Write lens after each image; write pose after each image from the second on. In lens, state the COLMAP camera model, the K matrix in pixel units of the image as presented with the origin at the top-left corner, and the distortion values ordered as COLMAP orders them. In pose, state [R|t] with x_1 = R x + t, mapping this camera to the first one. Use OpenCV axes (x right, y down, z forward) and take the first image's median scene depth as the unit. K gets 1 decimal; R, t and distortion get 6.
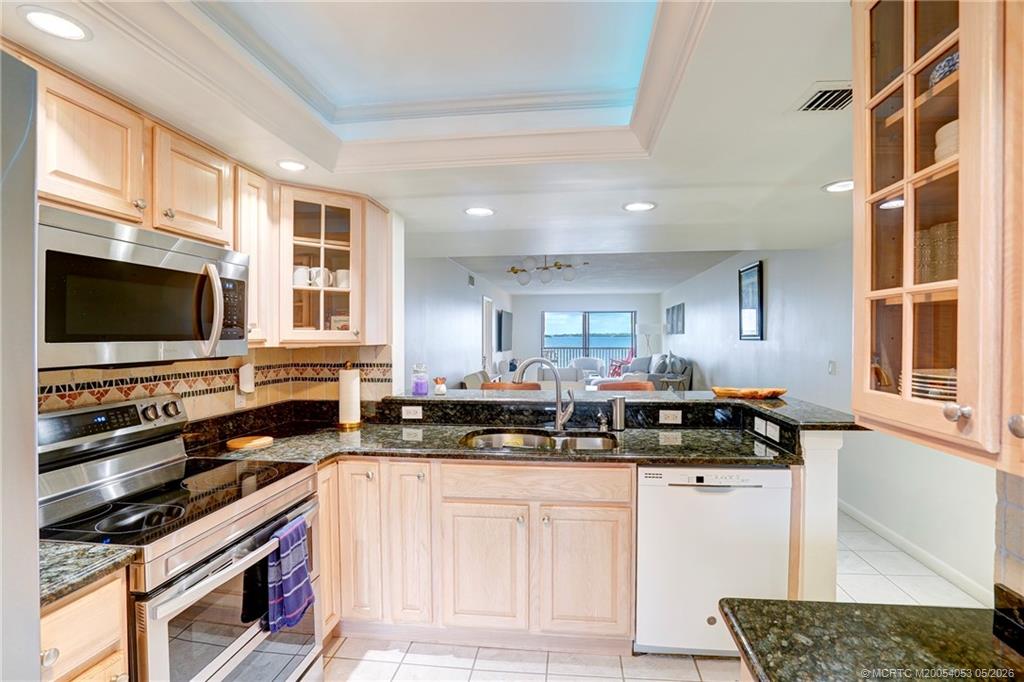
lens RADIAL K [[483.2, 0, 511.1], [0, 483.2, 346.3], [0, 0, 1]] dist [-0.046057, 0.014175]
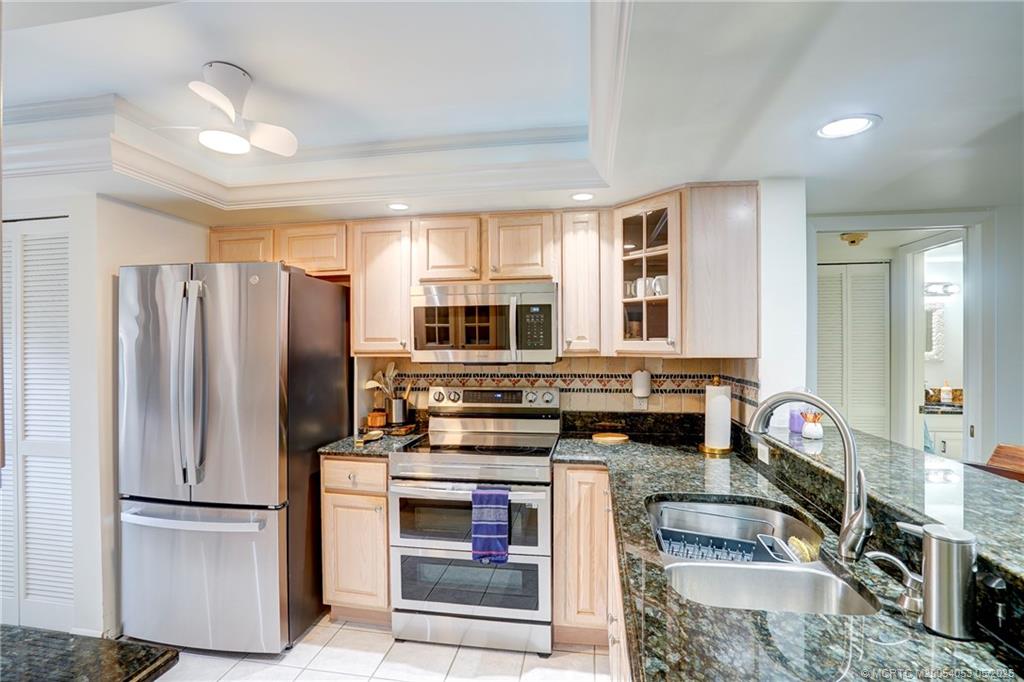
lens RADIAL K [[483.2, 0, 511.1], [0, 483.2, 346.3], [0, 0, 1]] dist [-0.046057, 0.014175]
pose [[-0.035354, 0.004647, -0.999364, 0.593915], [-0.016990, 0.999842, 0.005250, -0.022253], [0.999230, 0.017165, -0.035270, 0.748654]]
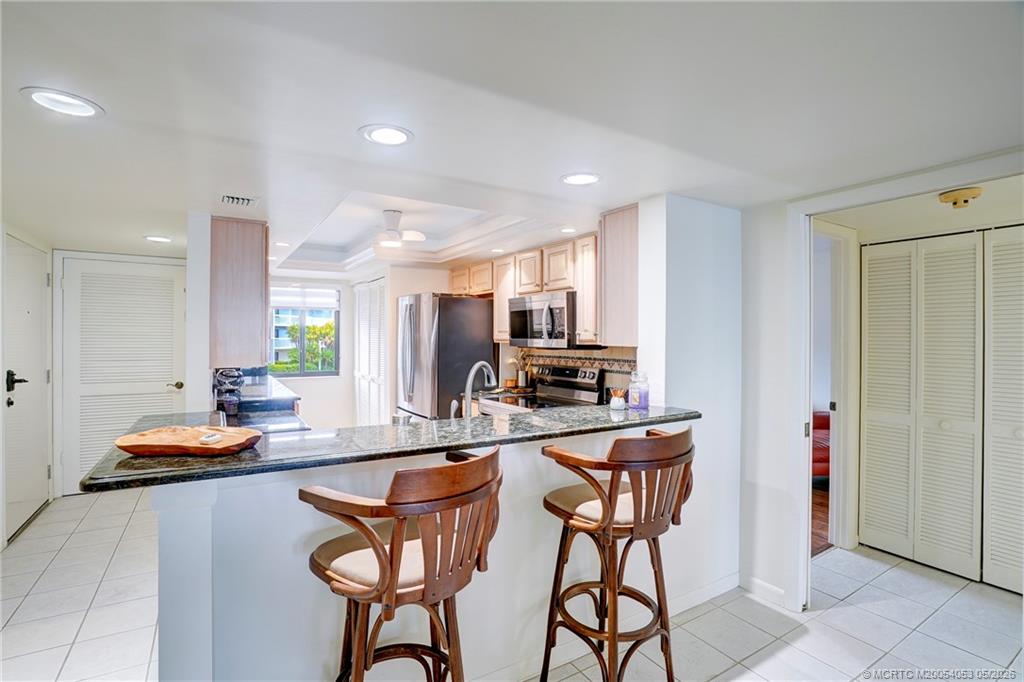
lens RADIAL K [[476.9, 0, 500.4], [0, 476.9, 337.4], [0, 0, 1]] dist [-0.050816, 0.012539]
pose [[-0.781632, -0.000654, -0.623740, 0.604254], [-0.016074, 0.999688, 0.019096, -0.040275], [0.623533, 0.024952, -0.781399, 1.804219]]
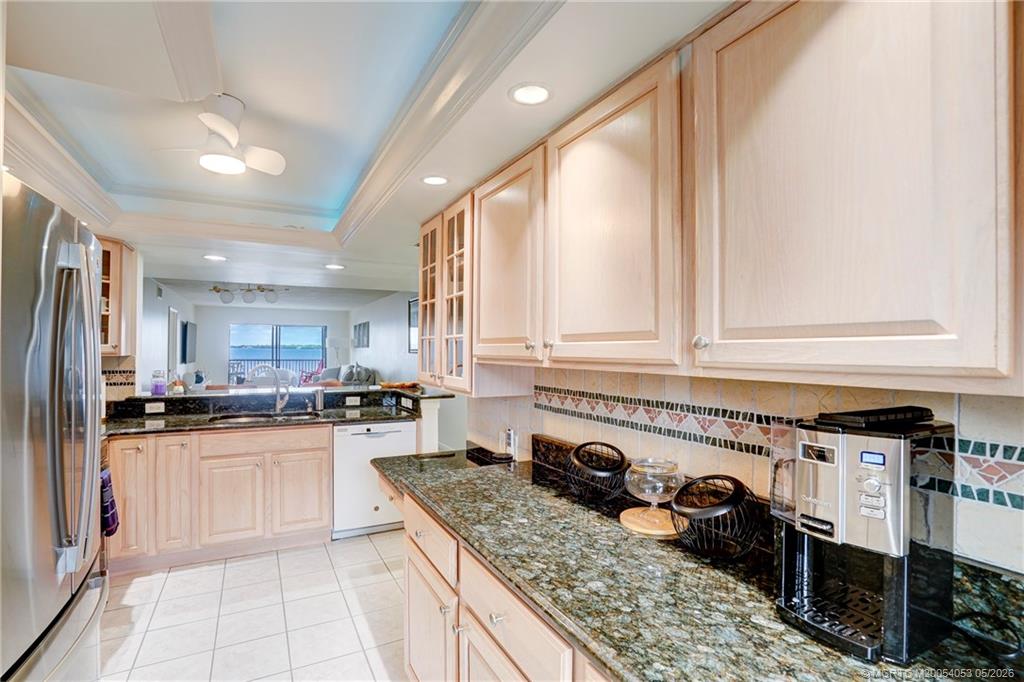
lens RADIAL K [[483.2, 0, 511.1], [0, 483.2, 346.3], [0, 0, 1]] dist [-0.046057, 0.014175]
pose [[0.810415, 0.013022, 0.585711, -0.194810], [0.002041, 0.999684, -0.025050, 0.006572], [-0.585852, 0.021497, 0.810133, -0.653600]]
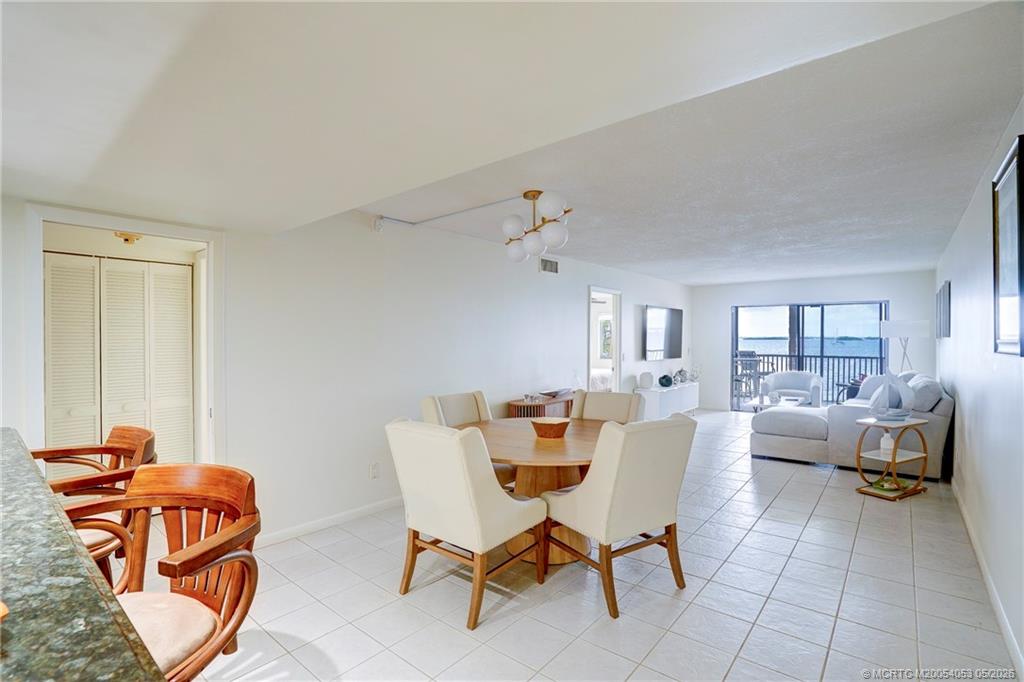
lens RADIAL K [[475.5, 0, 512.0], [0, 475.5, 341.0], [0, 0, 1]] dist [-0.045079, 0.000849]
pose [[0.842342, 0.004985, -0.538920, 0.872351], [-0.012934, 0.999856, -0.010968, -0.033845], [0.538788, 0.016209, 0.842285, 1.137676]]
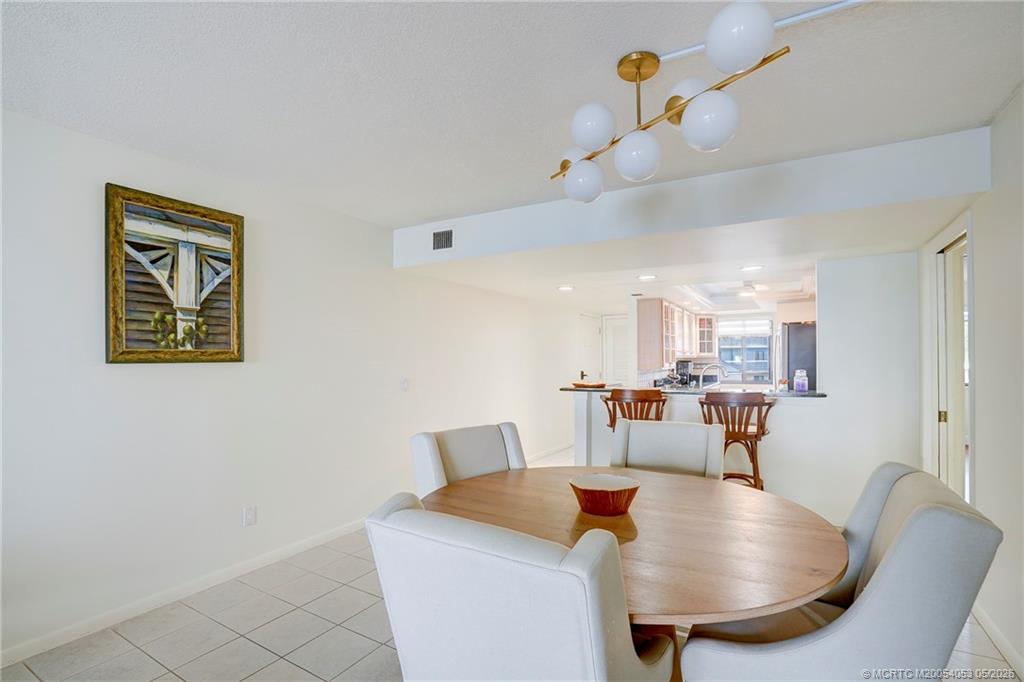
lens RADIAL K [[475.4, 0, 512.4], [0, 475.4, 360.7], [0, 0, 1]] dist [-0.047683, 0.012495]
pose [[-0.920438, 0.011336, 0.390725, 0.057294], [0.019131, 0.999688, 0.016064, -0.031784], [-0.390421, 0.022261, -0.920367, 3.096131]]
